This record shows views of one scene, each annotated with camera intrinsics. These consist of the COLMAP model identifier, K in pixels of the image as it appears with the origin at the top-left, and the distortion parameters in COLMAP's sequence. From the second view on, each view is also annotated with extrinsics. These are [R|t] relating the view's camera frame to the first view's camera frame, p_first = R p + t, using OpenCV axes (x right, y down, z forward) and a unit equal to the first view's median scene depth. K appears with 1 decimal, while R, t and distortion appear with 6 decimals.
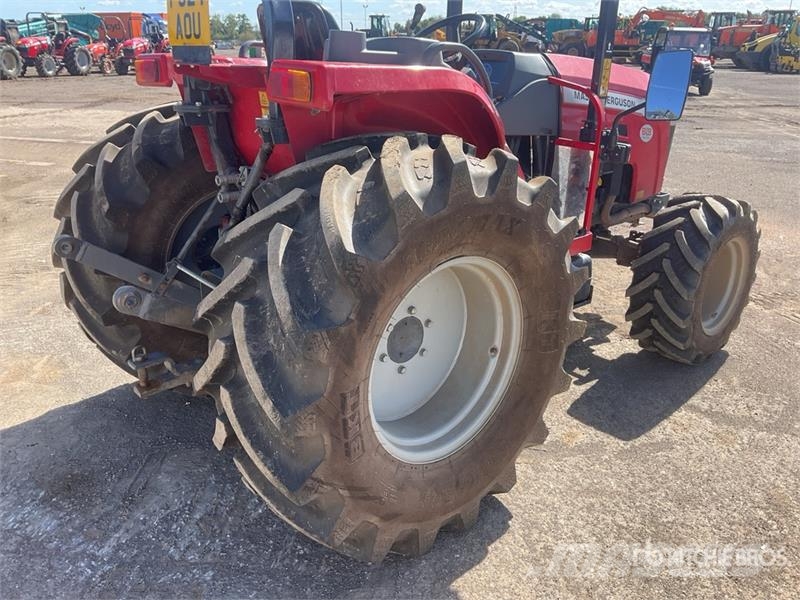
lens RADIAL K [[652.9, 0, 400.0], [0, 652.9, 300.0], [0, 0, 1]] dist [0.088913, -0.164184]
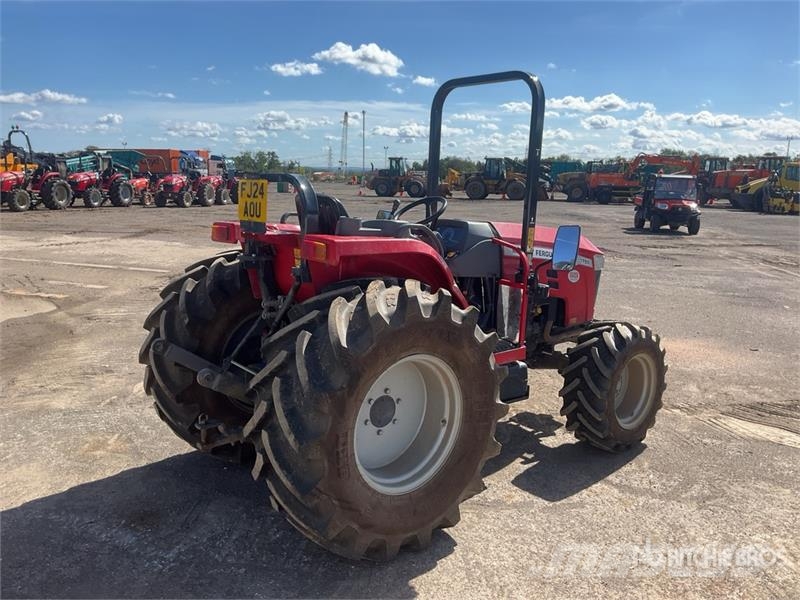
lens RADIAL K [[656.8, 0, 400.0], [0, 656.8, 300.0], [0, 0, 1]] dist [0.127124, -0.280868]
pose [[0.999504, 0.018966, -0.025141, 0.065999], [-0.023341, 0.982071, -0.187059, 0.074654], [0.021143, 0.187553, 0.982027, -0.427541]]
